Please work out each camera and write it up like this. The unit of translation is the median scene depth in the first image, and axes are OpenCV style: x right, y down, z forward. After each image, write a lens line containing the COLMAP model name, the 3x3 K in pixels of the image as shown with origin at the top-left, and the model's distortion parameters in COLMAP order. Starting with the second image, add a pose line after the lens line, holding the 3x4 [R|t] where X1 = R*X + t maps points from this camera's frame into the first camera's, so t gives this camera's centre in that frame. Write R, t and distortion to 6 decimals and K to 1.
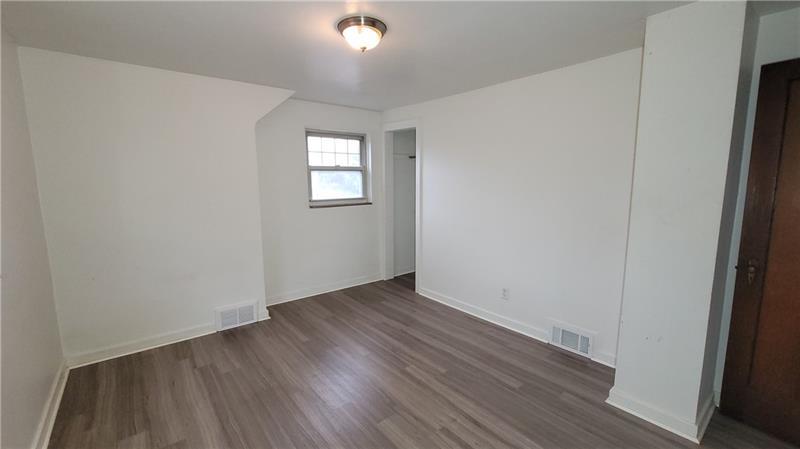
lens RADIAL K [[329.1, 0, 395.9], [0, 329.1, 222.2], [0, 0, 1]] dist [-0.013440, -0.000136]
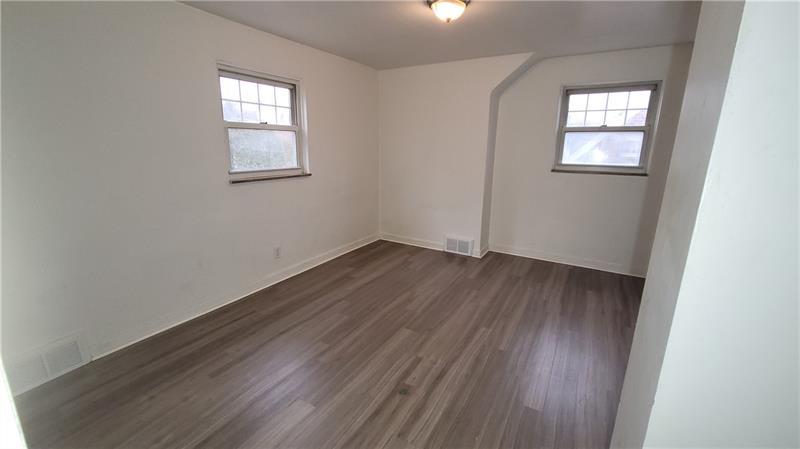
lens RADIAL K [[329.1, 0, 395.9], [0, 329.1, 222.2], [0, 0, 1]] dist [-0.013440, -0.000136]
pose [[0.339403, 0.222480, -0.913952, 0.664602], [-0.129905, 0.973403, 0.188710, -0.026910], [0.931628, 0.054678, 0.359277, 0.299148]]
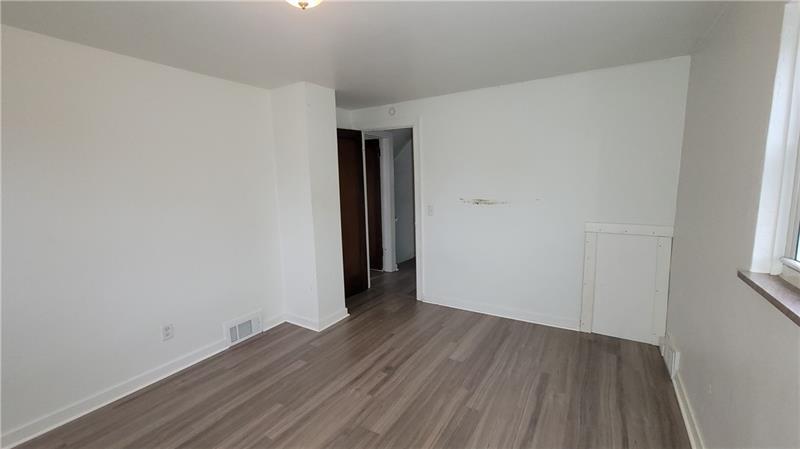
lens RADIAL K [[329.1, 0, 395.9], [0, 329.1, 222.2], [0, 0, 1]] dist [-0.013440, -0.000136]
pose [[-0.318764, -0.112871, 0.941090, -0.581191], [0.138838, 0.976615, 0.164158, -0.097252], [-0.937611, 0.182986, -0.295639, 0.716873]]
